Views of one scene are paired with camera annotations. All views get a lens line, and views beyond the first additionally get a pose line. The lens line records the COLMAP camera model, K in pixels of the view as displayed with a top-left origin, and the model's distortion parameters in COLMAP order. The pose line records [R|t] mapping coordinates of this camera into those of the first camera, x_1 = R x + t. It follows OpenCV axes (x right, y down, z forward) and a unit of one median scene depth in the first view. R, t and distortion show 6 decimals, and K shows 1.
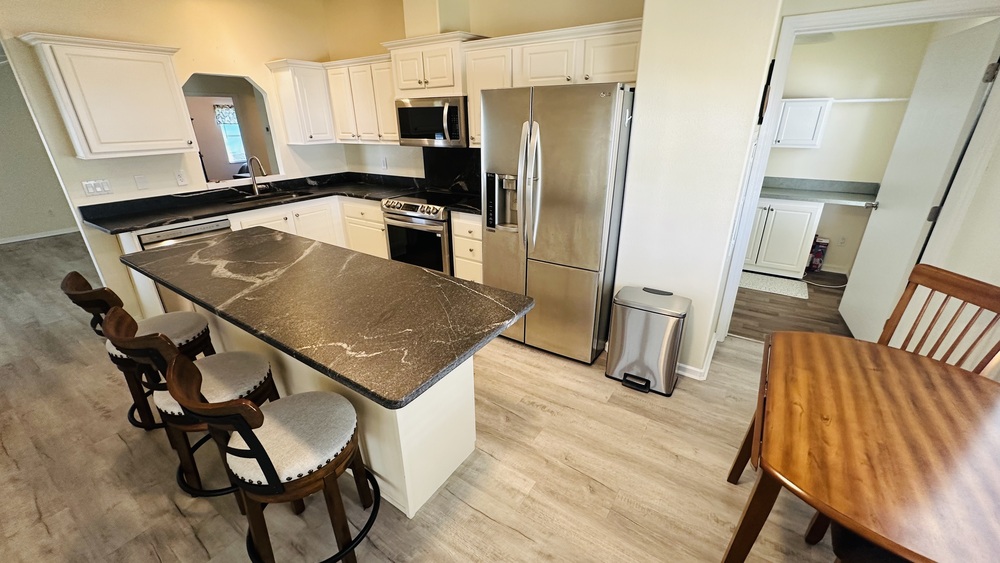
lens RADIAL K [[398.0, 0, 500.1], [0, 398.0, 280.4], [0, 0, 1]] dist [-0.002224, 0.001035]
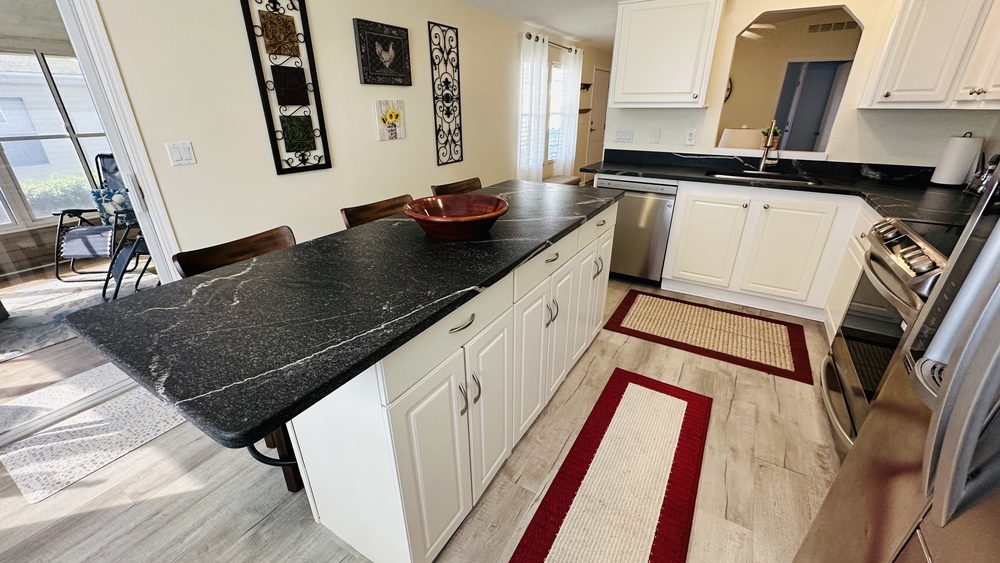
lens RADIAL K [[398.0, 0, 501.3], [0, 398.0, 283.5], [0, 0, 1]] dist [-0.002224, 0.001035]
pose [[0.053157, 0.419058, -0.906402, 0.154100], [-0.382108, 0.847141, 0.369250, -0.125768], [0.922588, 0.326715, 0.205157, 0.454989]]
